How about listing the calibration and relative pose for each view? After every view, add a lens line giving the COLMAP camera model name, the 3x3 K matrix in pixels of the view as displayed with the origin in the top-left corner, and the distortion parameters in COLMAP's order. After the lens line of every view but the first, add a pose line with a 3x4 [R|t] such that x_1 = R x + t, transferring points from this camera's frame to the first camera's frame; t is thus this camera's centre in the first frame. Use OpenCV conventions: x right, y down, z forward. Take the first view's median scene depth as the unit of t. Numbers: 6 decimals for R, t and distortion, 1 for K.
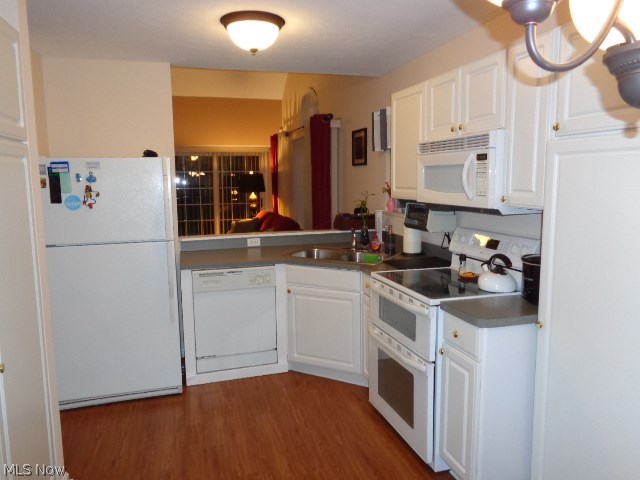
lens RADIAL K [[458.6, 0, 320.0], [0, 458.6, 240.0], [0, 0, 1]] dist [-0.006783, -0.003443]
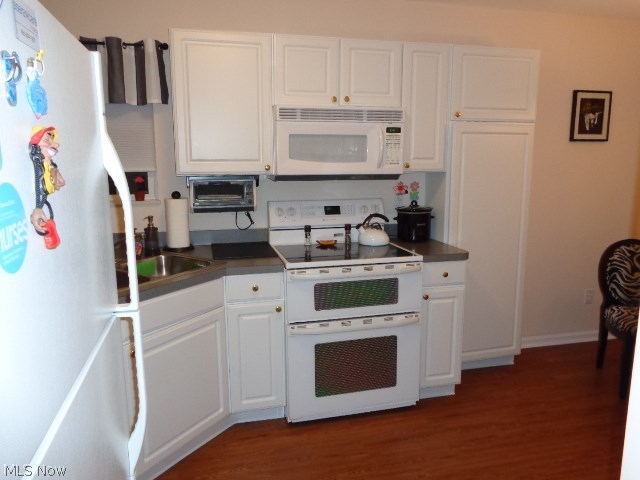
lens RADIAL K [[476.4, 0, 320.0], [0, 476.4, 240.0], [0, 0, 1]] dist [-0.005453, 0.002124]
pose [[0.071299, -0.149063, 0.986254, -0.839270], [0.134259, 0.981207, 0.138594, -0.092997], [-0.988378, 0.122531, 0.089972, 1.035500]]
